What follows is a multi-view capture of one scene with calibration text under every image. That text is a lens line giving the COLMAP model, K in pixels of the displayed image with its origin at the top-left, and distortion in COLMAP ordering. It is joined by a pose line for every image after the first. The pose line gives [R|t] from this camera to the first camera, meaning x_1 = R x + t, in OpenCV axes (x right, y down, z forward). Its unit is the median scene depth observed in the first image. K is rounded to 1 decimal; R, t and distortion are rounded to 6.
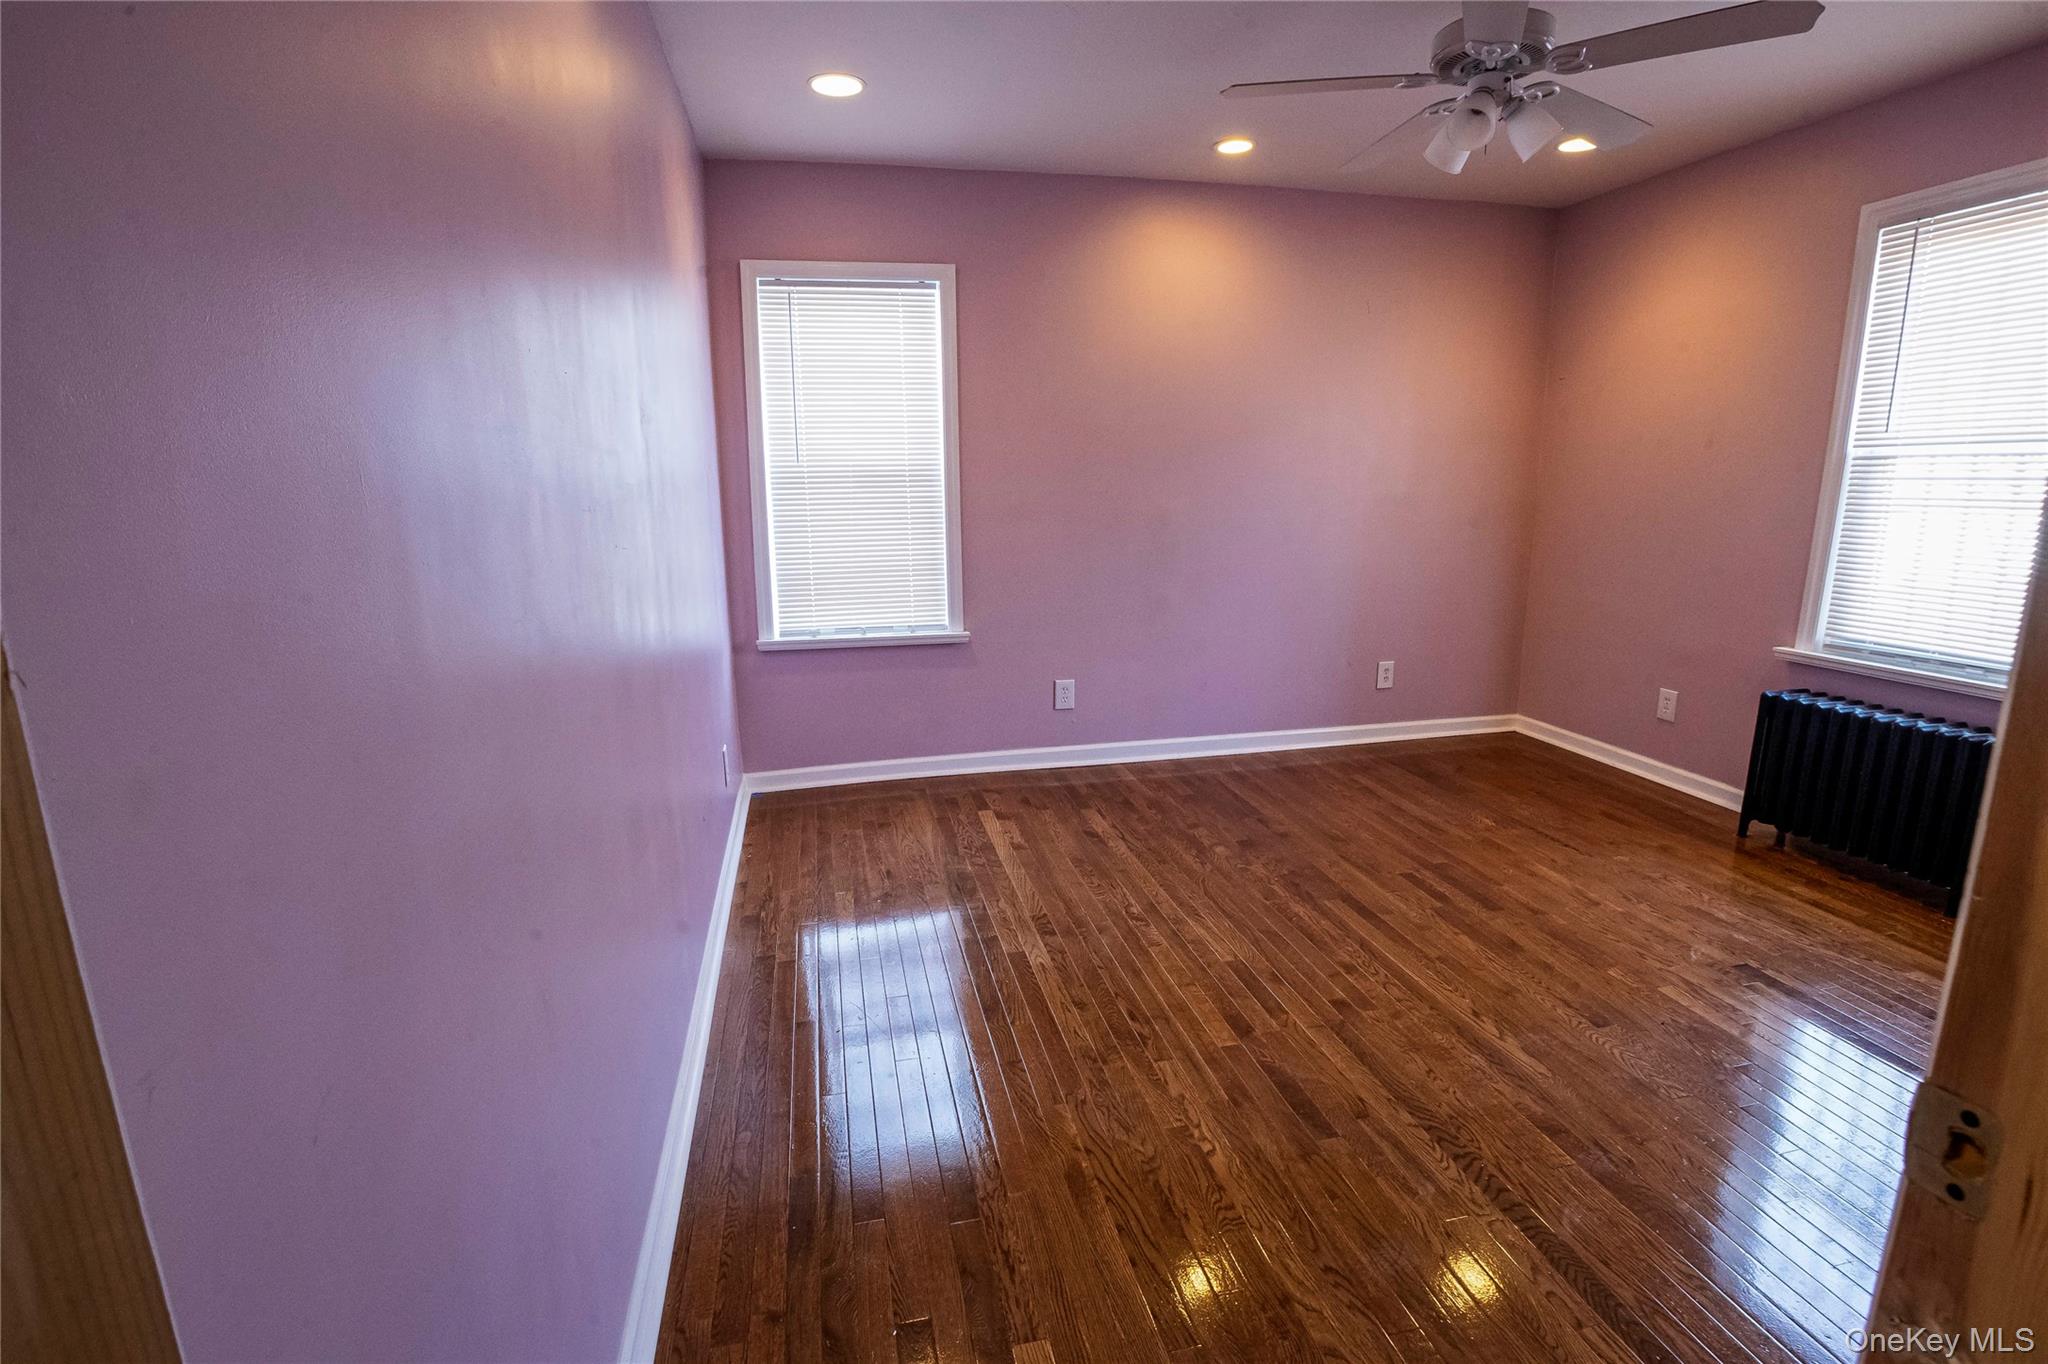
lens RADIAL K [[953.0, 0, 1028.5], [0, 953.0, 684.2], [0, 0, 1]] dist [-0.051861, 0.011273]
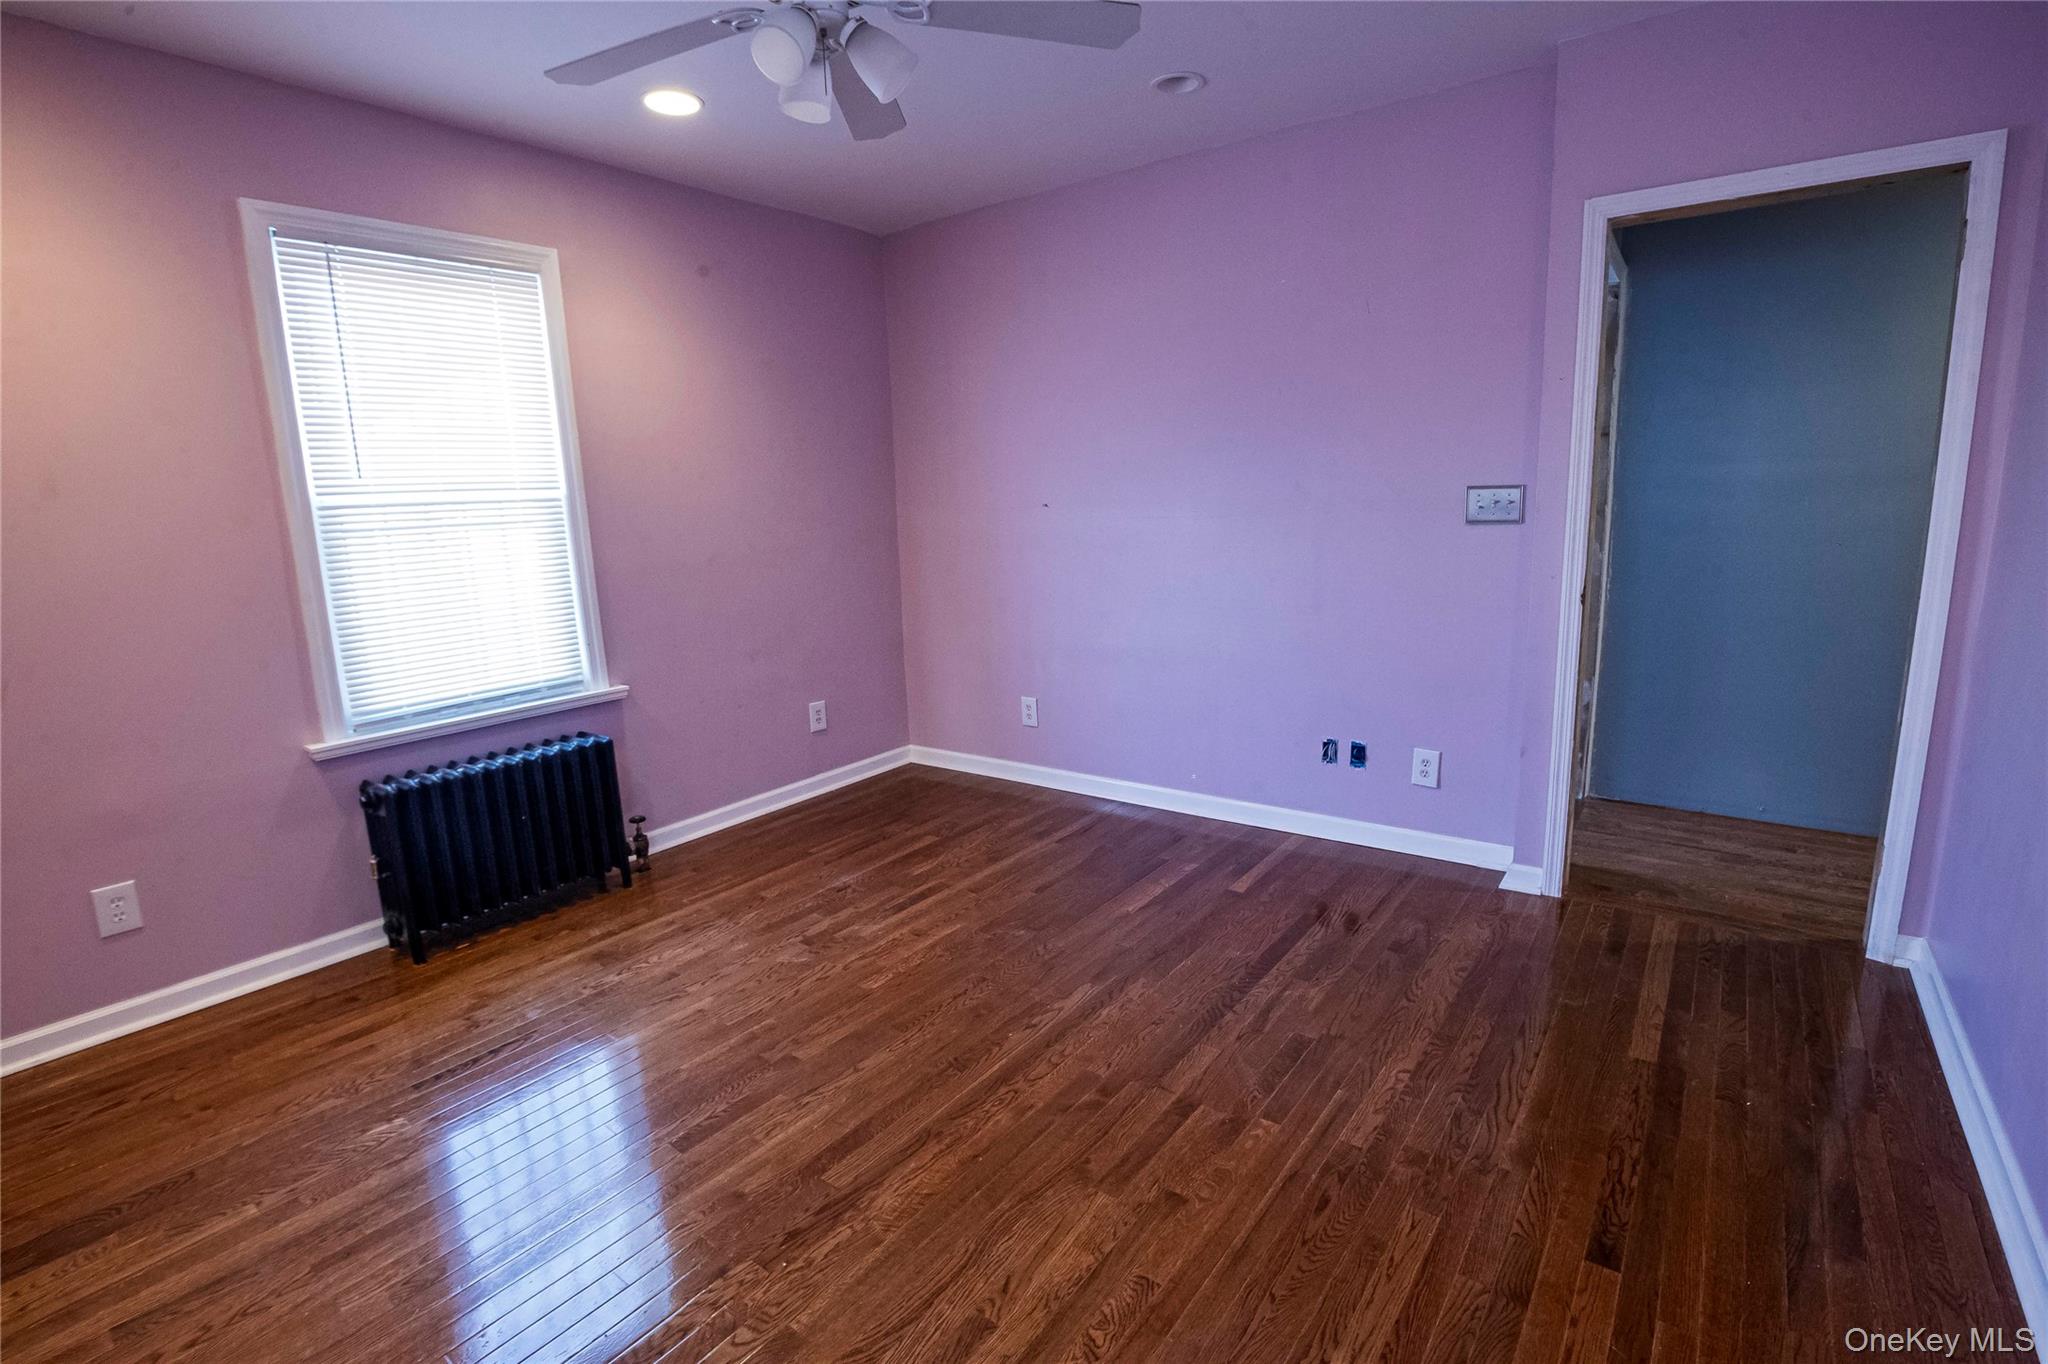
lens RADIAL K [[953.0, 0, 1028.5], [0, 953.0, 684.2], [0, 0, 1]] dist [-0.051861, 0.011273]
pose [[-0.650699, -0.115585, 0.750487, -0.192629], [0.199377, 0.927662, 0.315740, -0.245127], [-0.732693, 0.355082, -0.580584, 1.122485]]
